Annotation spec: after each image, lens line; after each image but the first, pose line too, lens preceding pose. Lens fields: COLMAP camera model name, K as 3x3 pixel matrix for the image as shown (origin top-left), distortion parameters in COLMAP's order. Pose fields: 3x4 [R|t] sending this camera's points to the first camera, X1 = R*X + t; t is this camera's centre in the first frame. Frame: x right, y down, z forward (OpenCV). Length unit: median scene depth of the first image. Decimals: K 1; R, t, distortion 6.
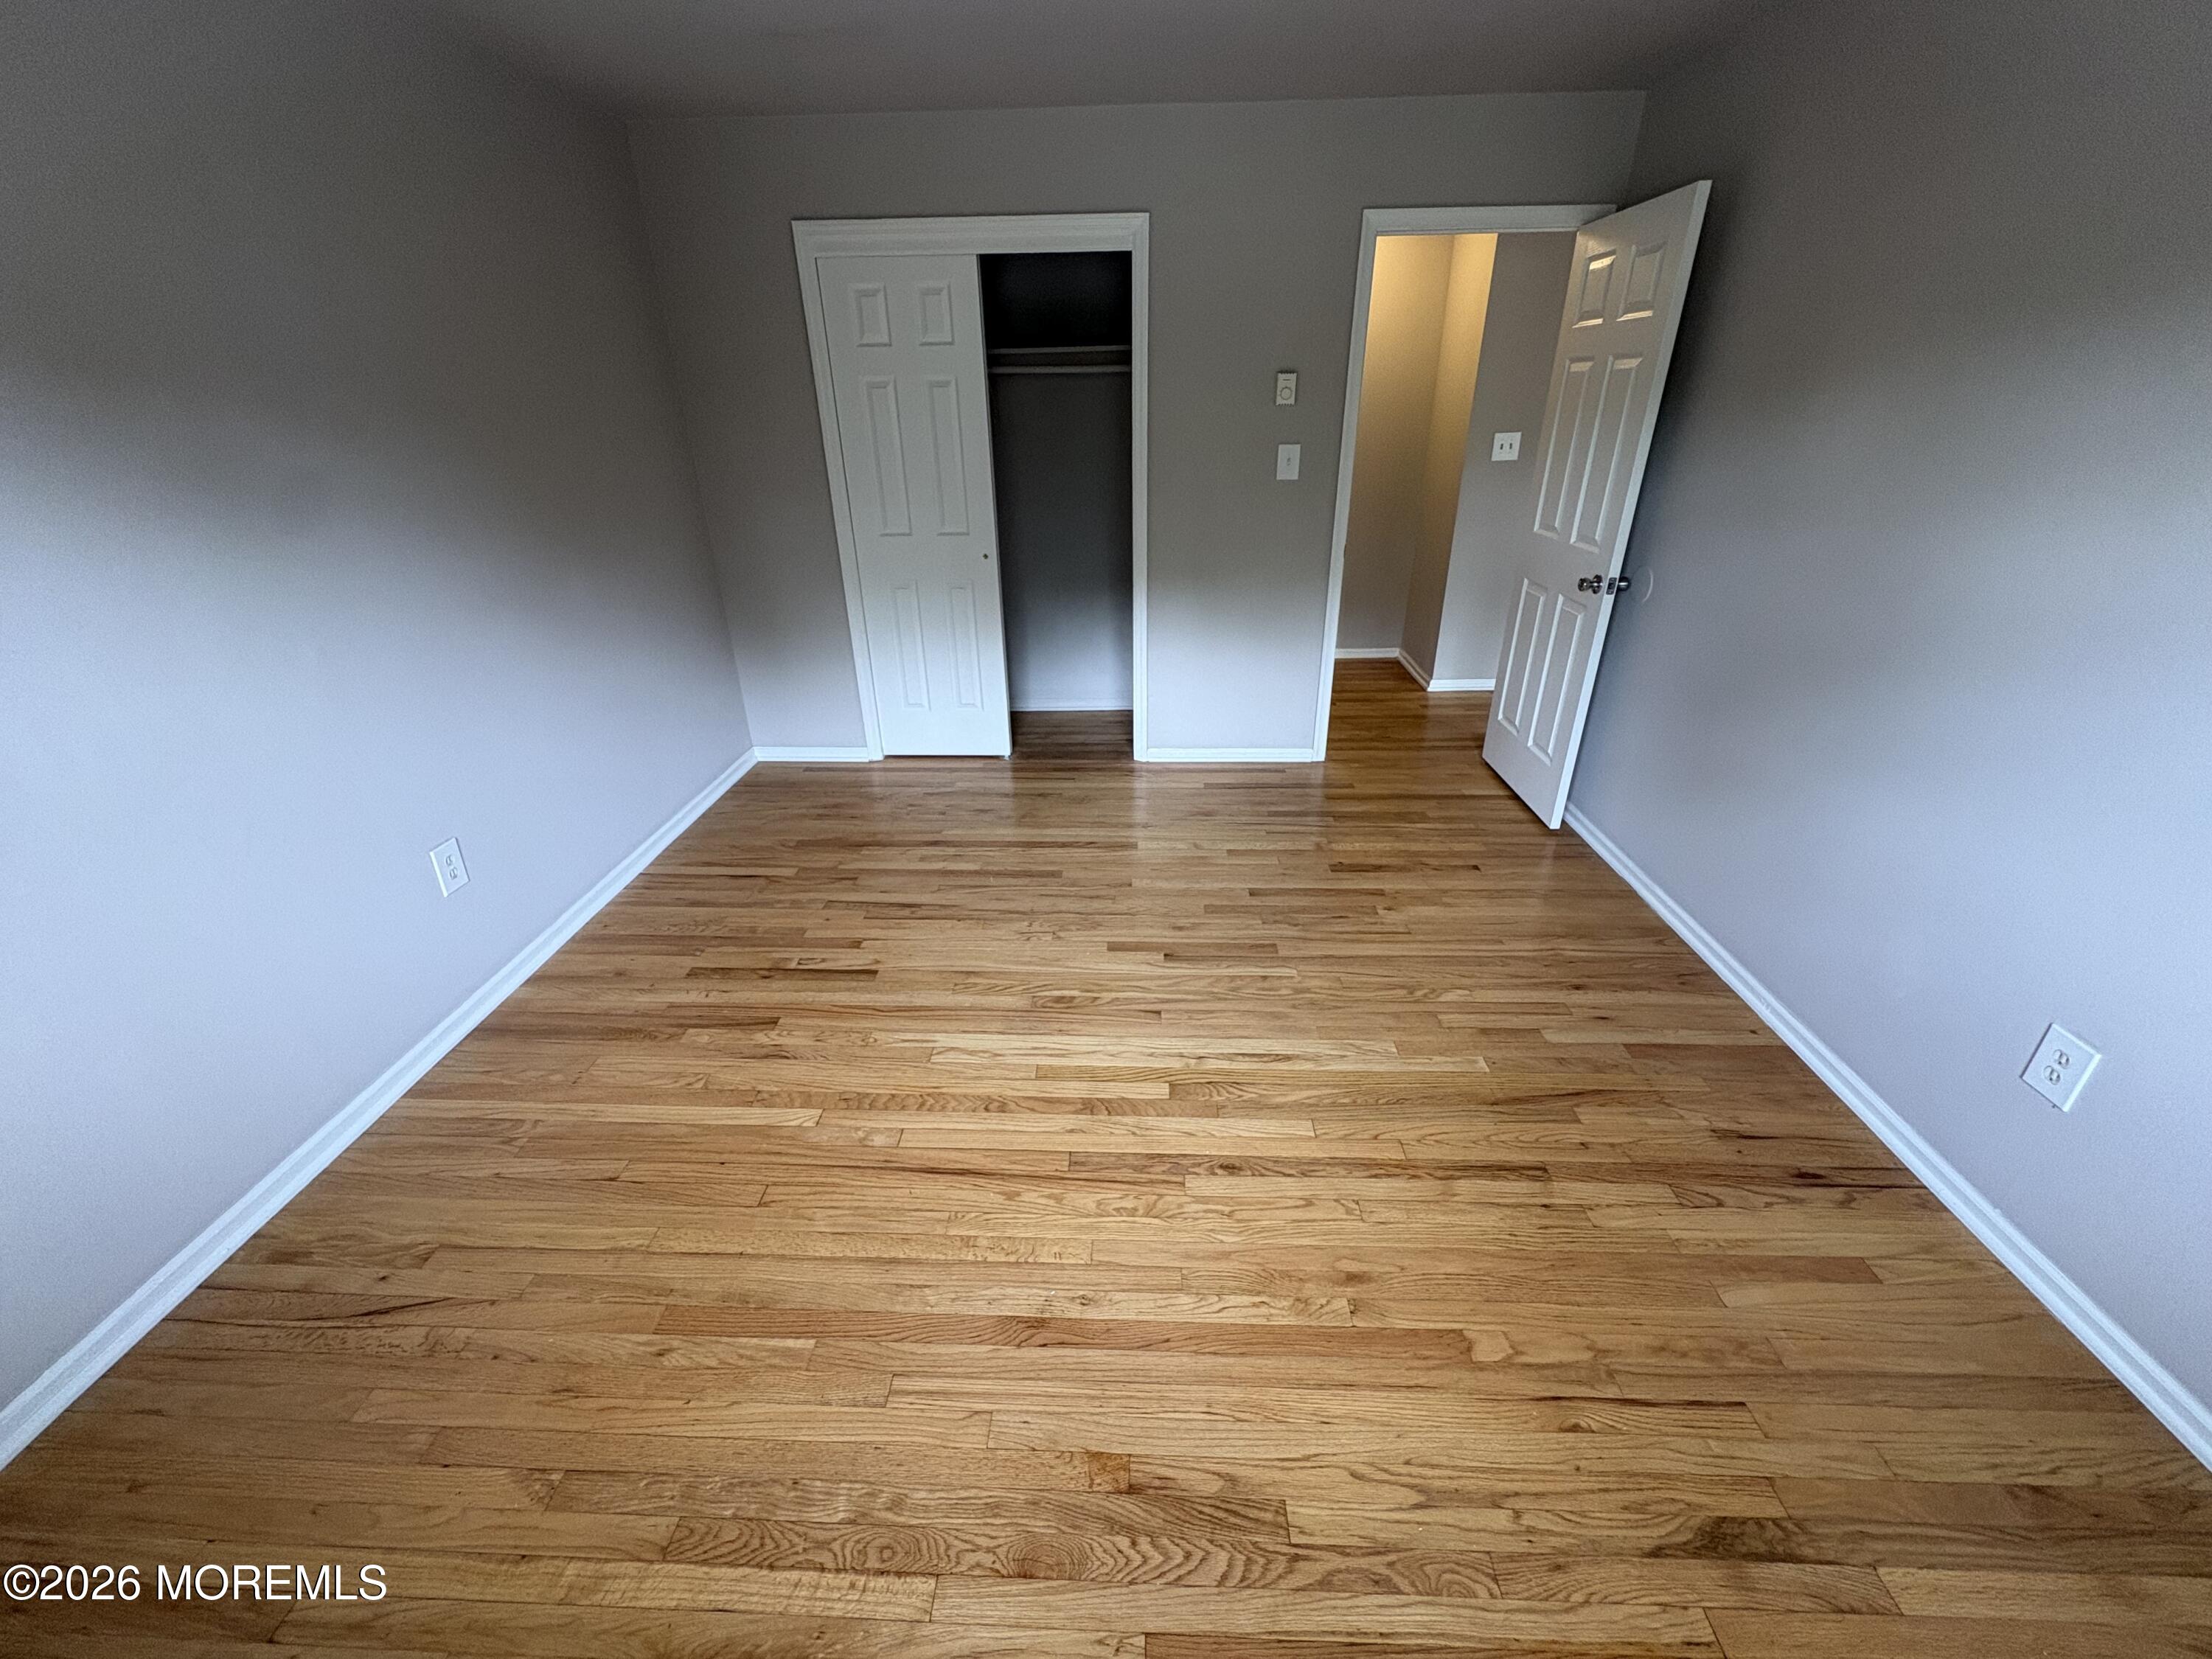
lens RADIAL K [[884.2, 0, 1101.6], [0, 884.2, 832.4], [0, 0, 1]] dist [0.000062, -0.000143]
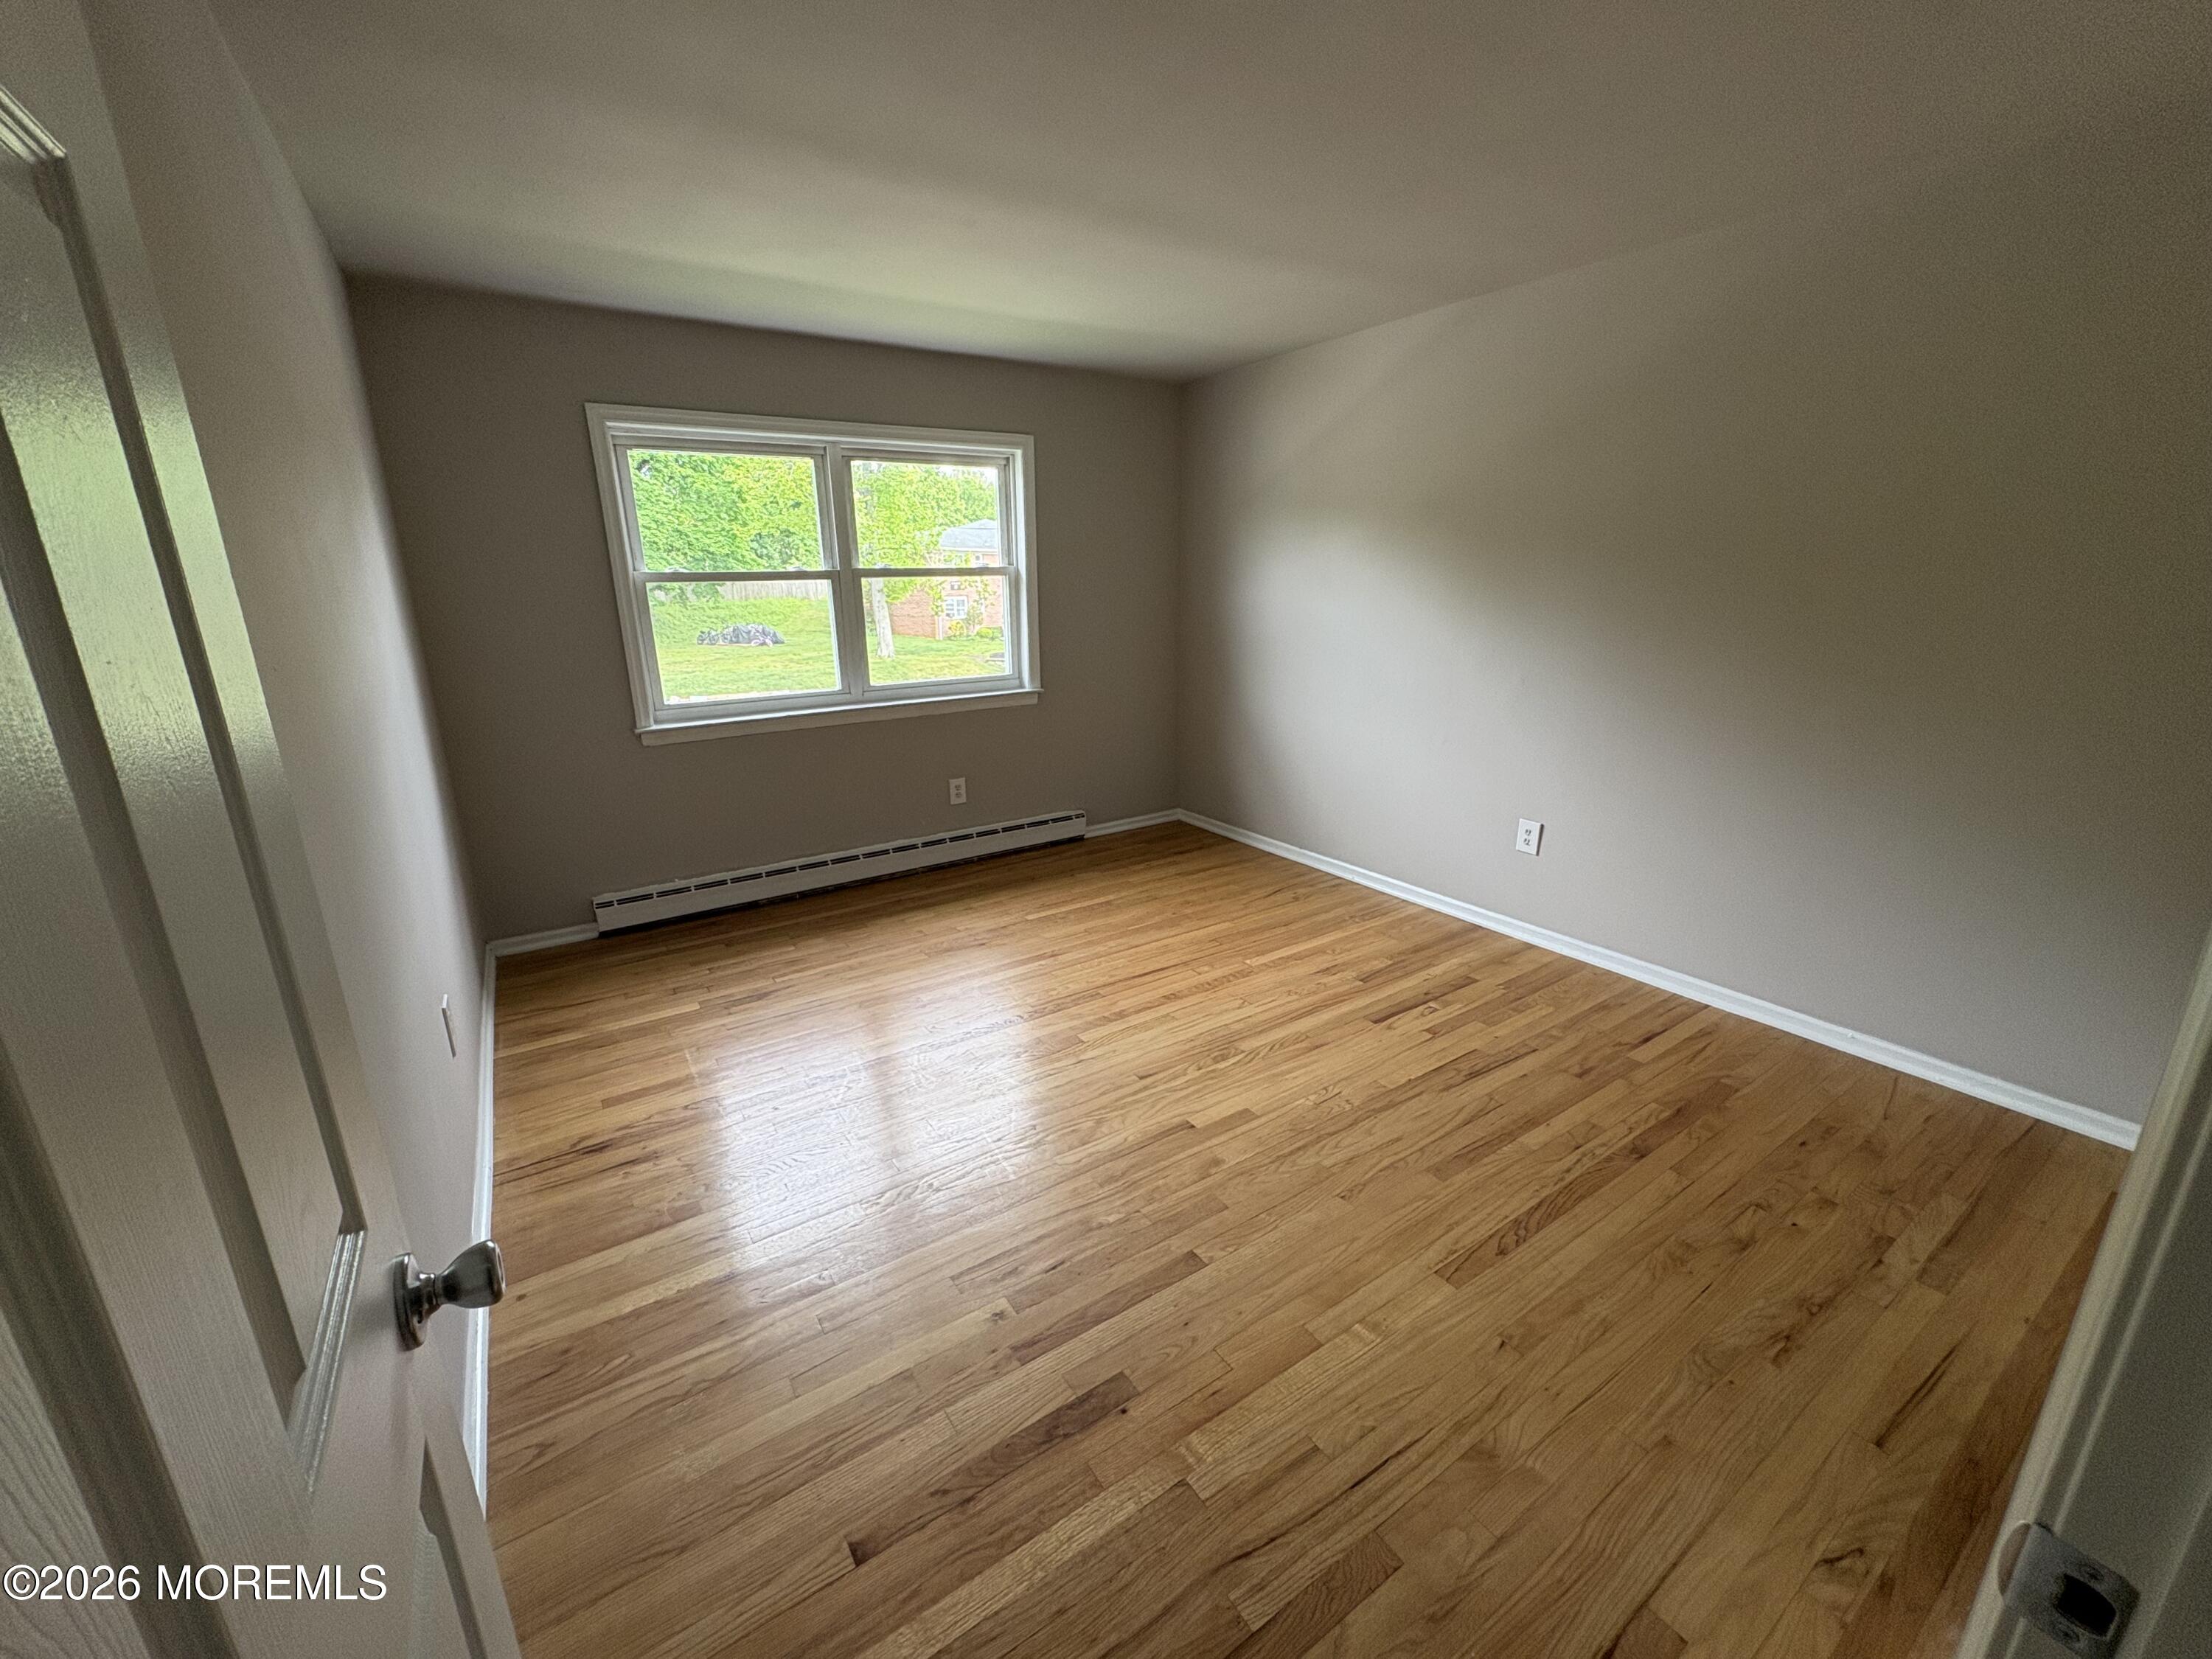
lens RADIAL K [[884.2, 0, 1091.1], [0, 884.2, 829.3], [0, 0, 1]] dist [0.000062, -0.000143]
pose [[-0.817751, 0.178301, -0.547259, 0.665640], [-0.234248, 0.765404, 0.599403, -0.675852], [0.525749, 0.618357, -0.584143, 1.444983]]
